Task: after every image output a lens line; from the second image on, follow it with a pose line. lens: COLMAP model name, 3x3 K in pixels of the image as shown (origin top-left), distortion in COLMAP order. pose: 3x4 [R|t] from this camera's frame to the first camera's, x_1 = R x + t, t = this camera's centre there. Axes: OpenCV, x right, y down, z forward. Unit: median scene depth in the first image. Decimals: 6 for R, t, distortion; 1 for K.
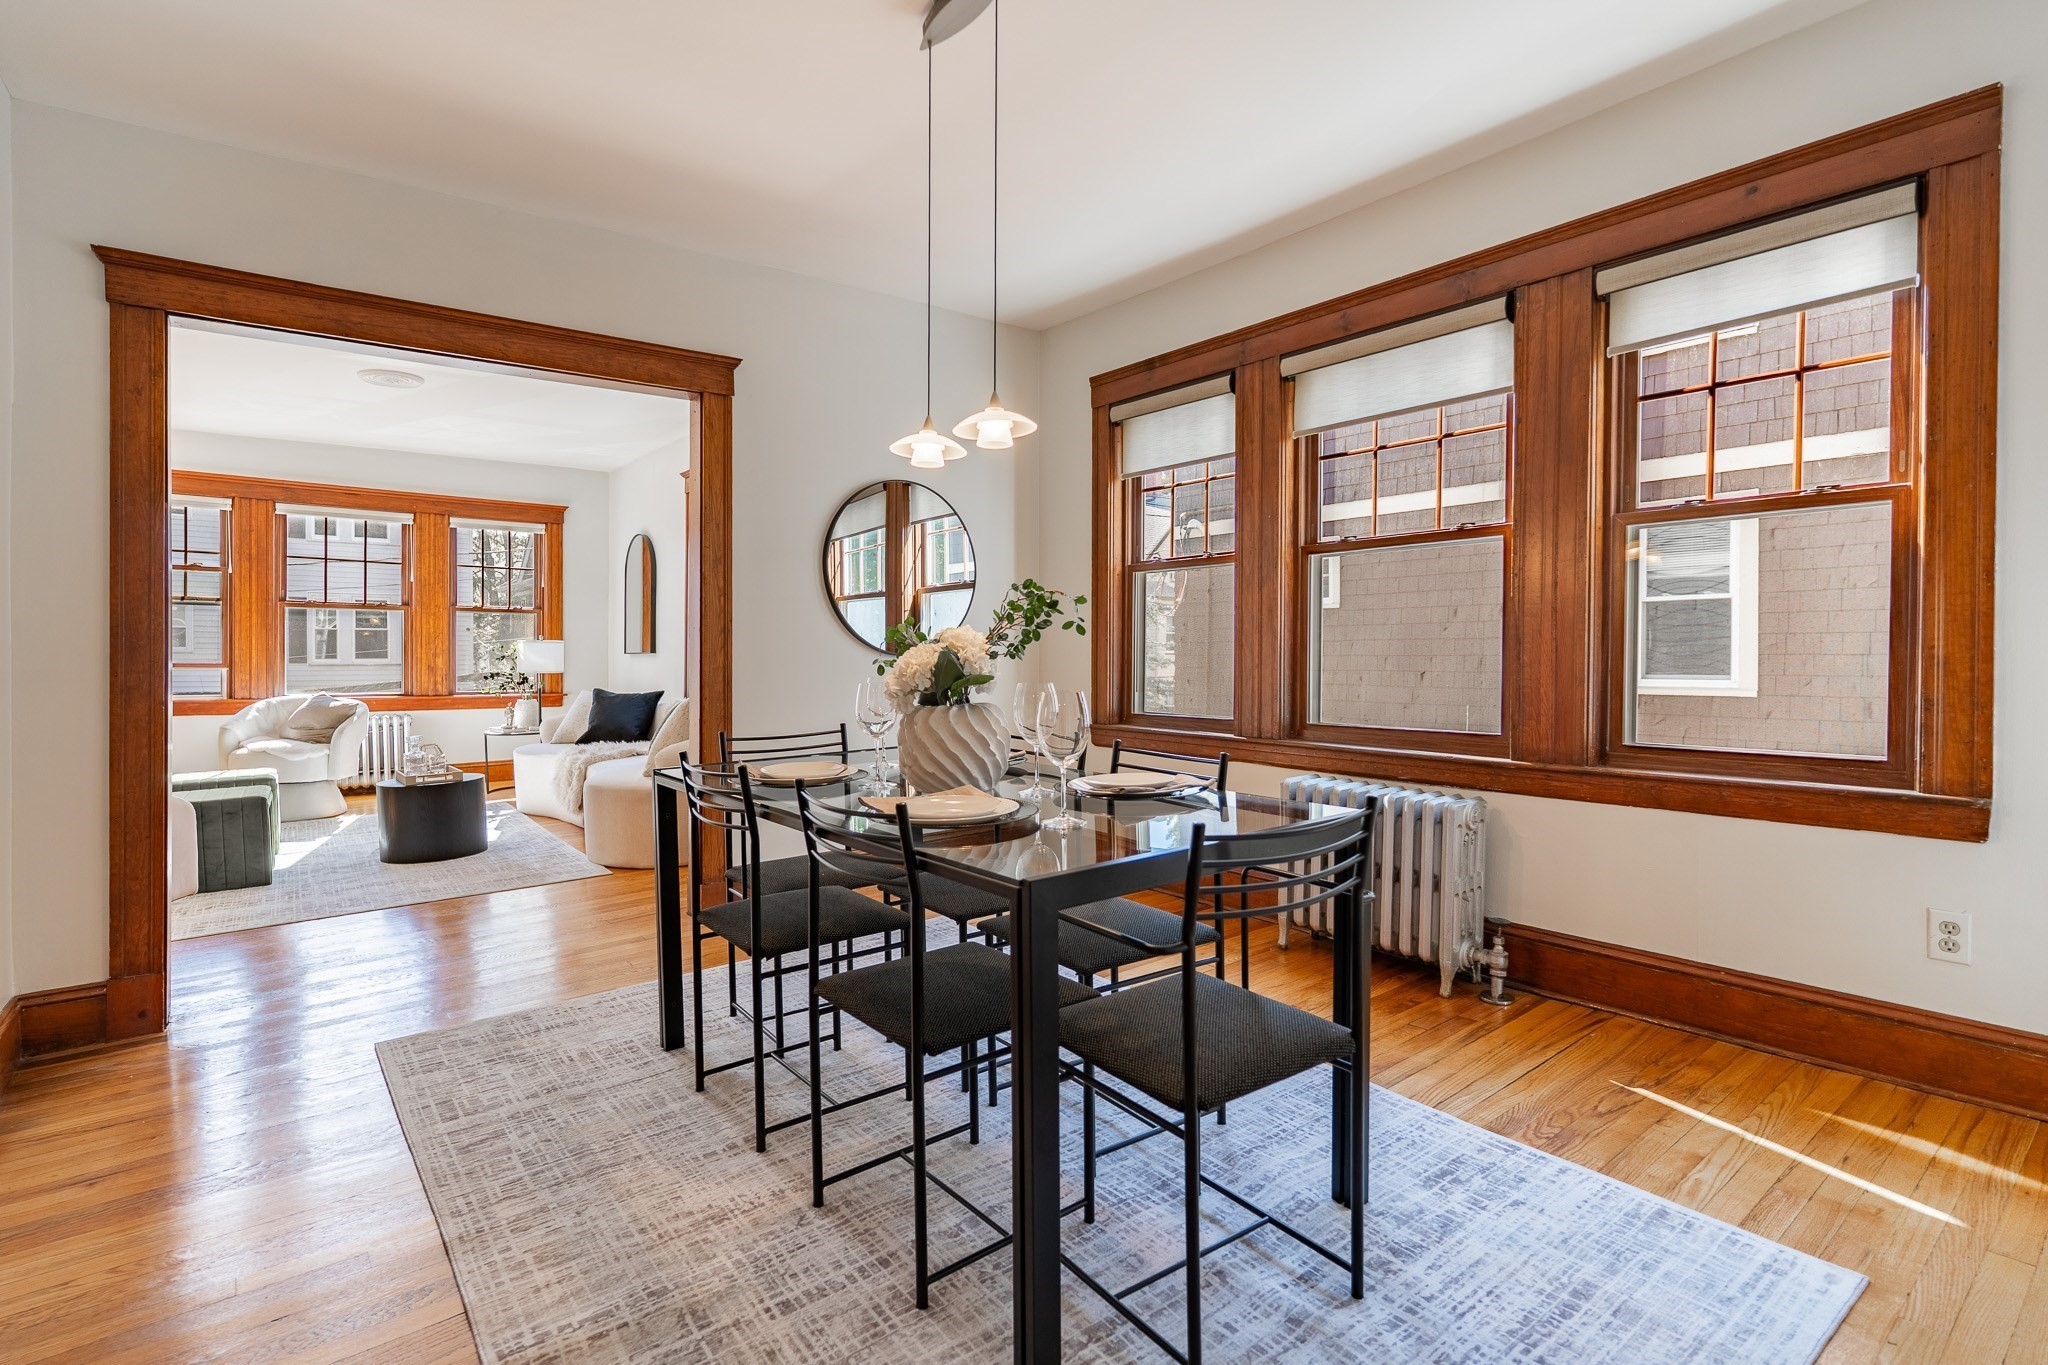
lens RADIAL K [[977.2, 0, 1018.0], [0, 977.2, 671.3], [0, 0, 1]] dist [0.000240, 0.000341]
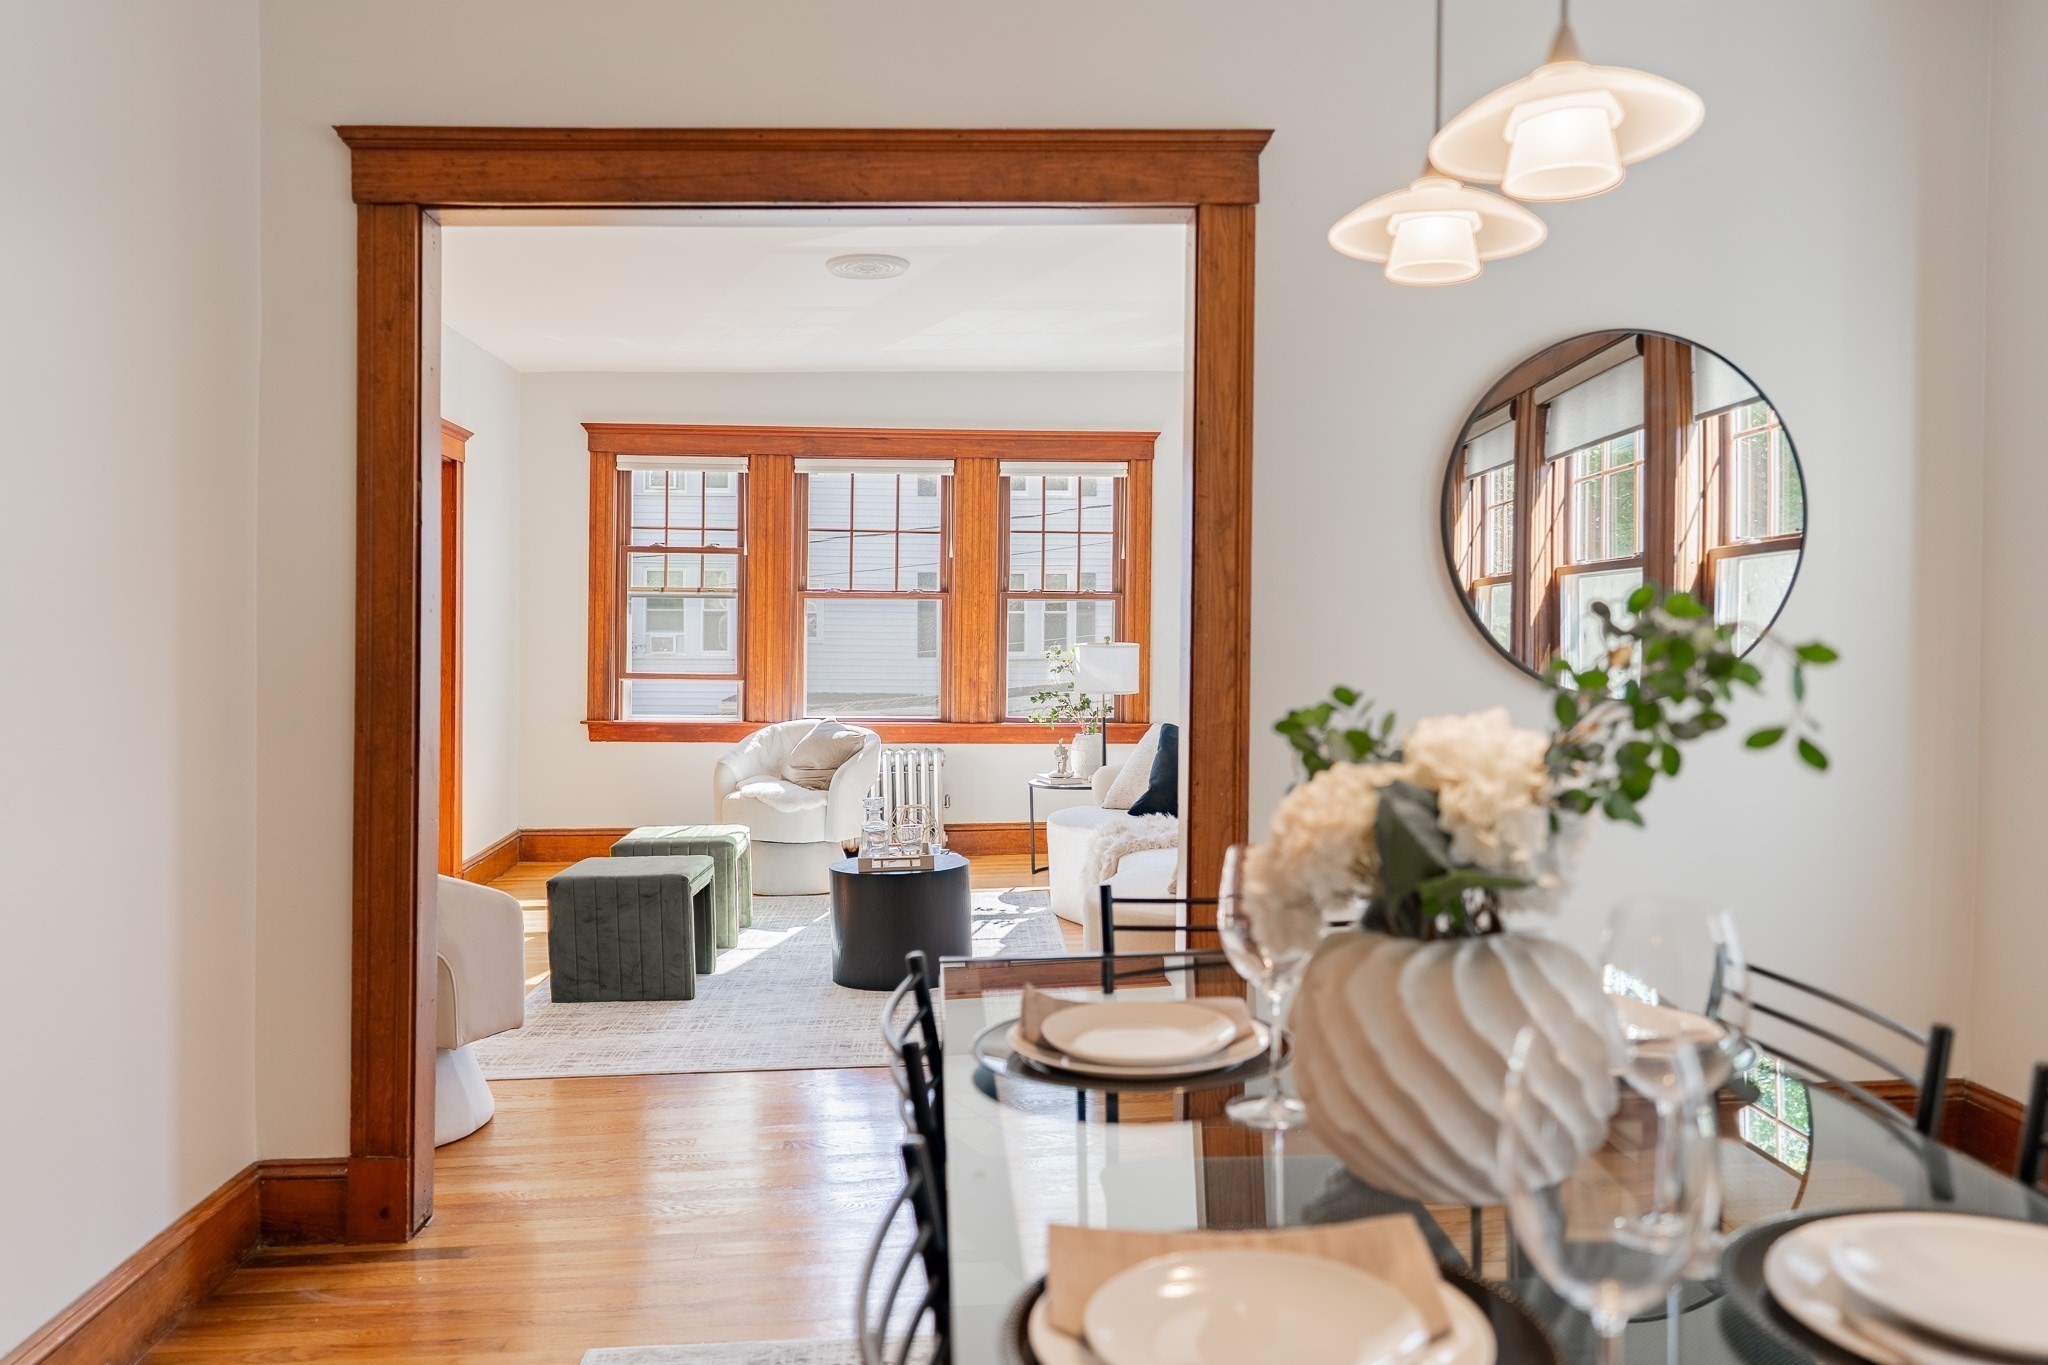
lens RADIAL K [[1513.7, 0, 1026.6], [0, 1513.7, 670.1], [0, 0, 1]] dist [-0.006707, 0.001047]
pose [[0.822294, 0.012692, -0.568922, 0.052741], [-0.010590, 0.999919, 0.007001, -0.028339], [0.568965, 0.000268, 0.822362, 0.202995]]
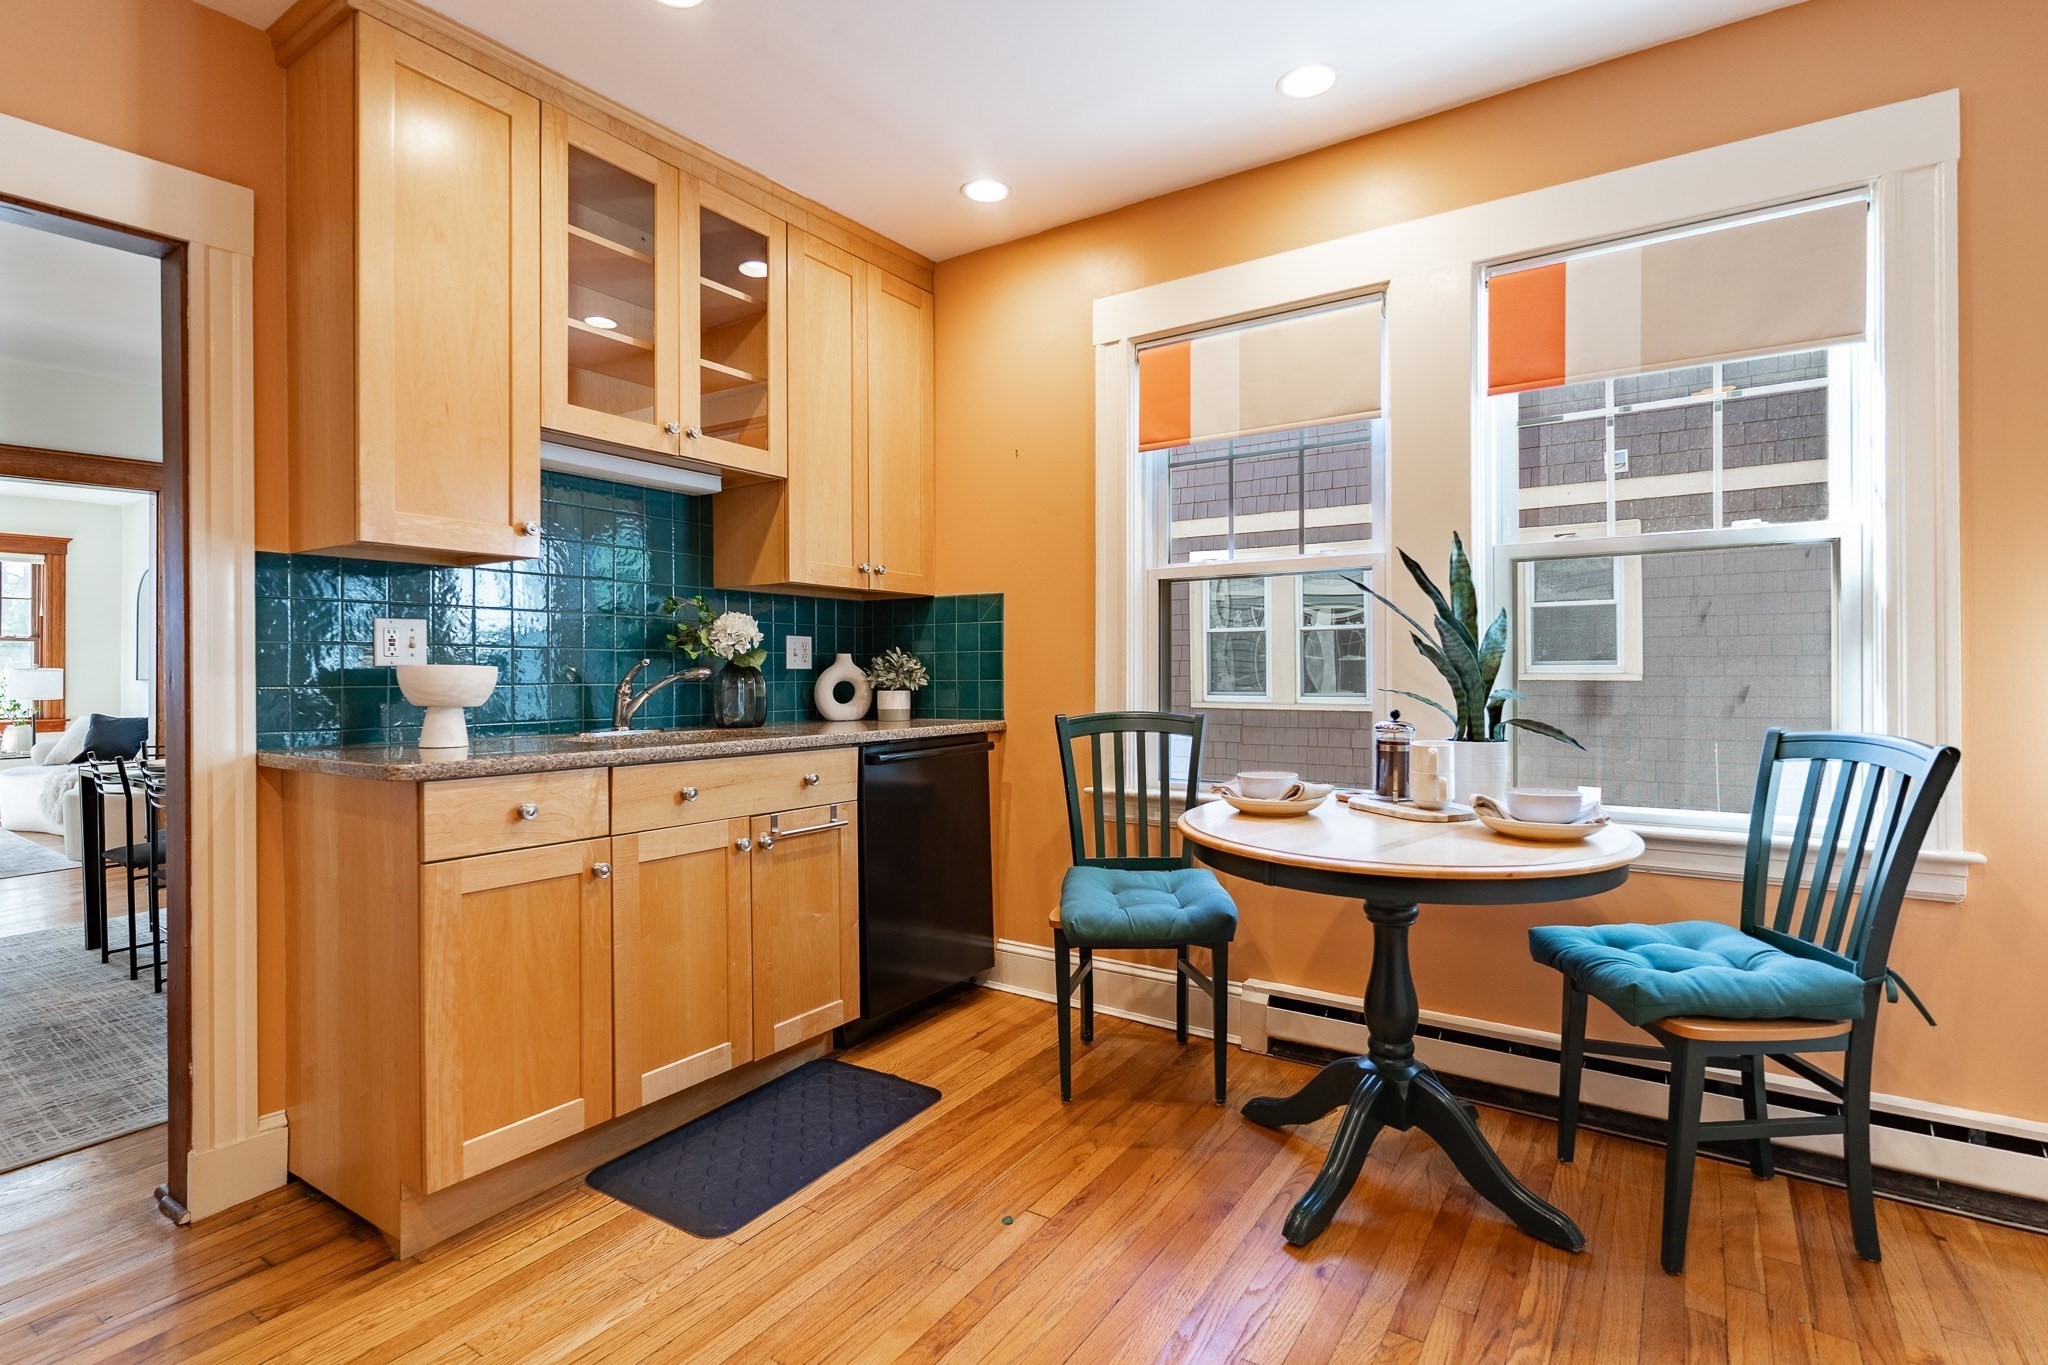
lens RADIAL K [[977.2, 0, 1018.0], [0, 977.2, 671.3], [0, 0, 1]] dist [0.000240, 0.000341]
pose [[0.954344, -0.006033, 0.298650, 0.290840], [0.008860, 0.999928, -0.008112, -0.014711], [-0.298580, 0.010387, 0.954328, -0.451961]]
